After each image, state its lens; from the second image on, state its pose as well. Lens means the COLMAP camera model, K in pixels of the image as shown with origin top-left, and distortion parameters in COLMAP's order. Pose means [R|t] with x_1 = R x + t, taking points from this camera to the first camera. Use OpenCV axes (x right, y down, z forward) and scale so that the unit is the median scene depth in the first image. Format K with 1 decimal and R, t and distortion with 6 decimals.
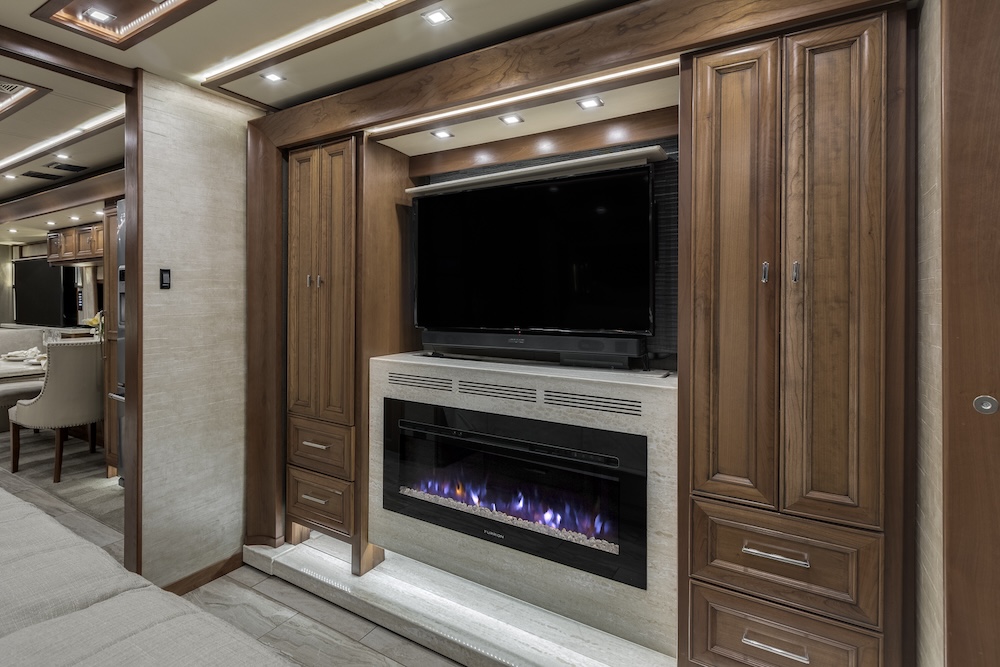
lens RADIAL K [[544.3, 0, 433.4], [0, 544.3, 298.0], [0, 0, 1]] dist [0.003987, -0.009271]
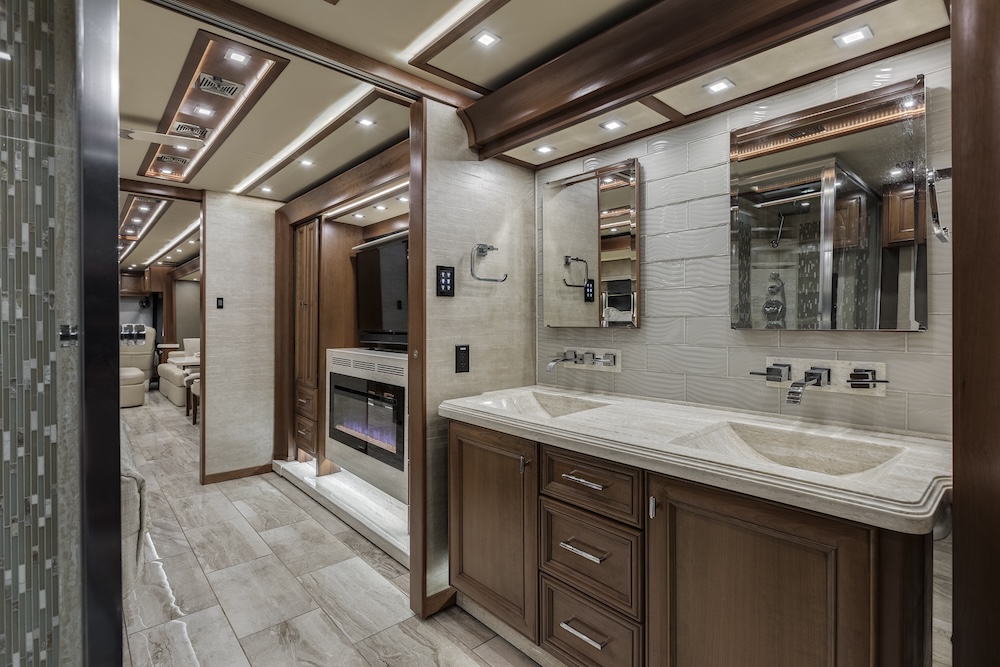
lens RADIAL K [[458.4, 0, 448.6], [0, 458.4, 321.5], [0, 0, 1]] dist [0.003800, -0.000921]
pose [[0.970179, 0.002264, -0.242377, 0.571021], [-0.001915, 0.999997, 0.001676, 0.020413], [0.242380, -0.001162, 0.970181, -0.275828]]
